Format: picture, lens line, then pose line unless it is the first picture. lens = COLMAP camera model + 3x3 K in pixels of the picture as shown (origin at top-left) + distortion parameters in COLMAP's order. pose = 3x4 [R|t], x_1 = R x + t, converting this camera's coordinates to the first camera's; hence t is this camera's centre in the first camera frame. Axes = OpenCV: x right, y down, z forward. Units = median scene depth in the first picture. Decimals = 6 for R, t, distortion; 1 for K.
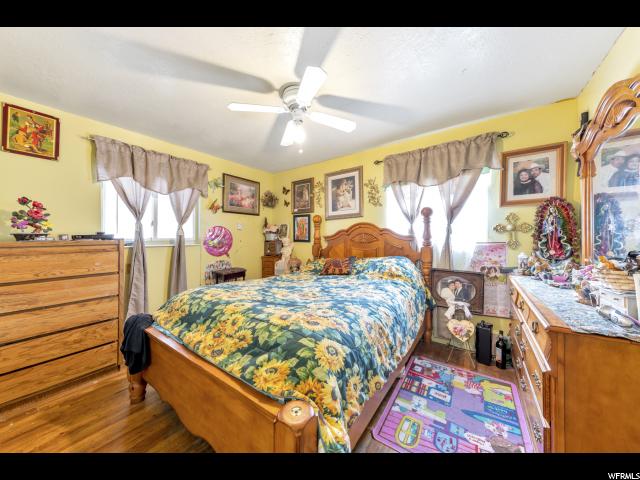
lens RADIAL K [[225.0, 0, 320.0], [0, 225.0, 240.0], [0, 0, 1]] dist [0.015688, -0.000127]
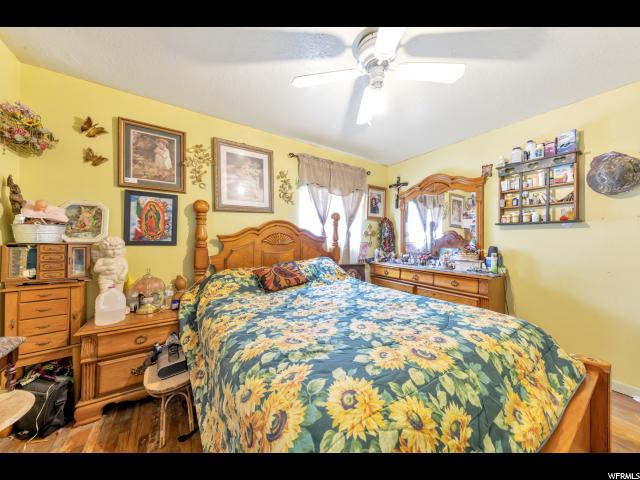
lens RADIAL K [[215.3, 0, 313.0], [0, 215.3, 237.1], [0, 0, 1]] dist [0.016070, 0.000004]
pose [[0.378800, 0.012807, 0.925390, -0.544392], [-0.002371, 0.999914, -0.012868, -0.005788], [-0.925475, 0.002681, 0.378798, 0.638744]]
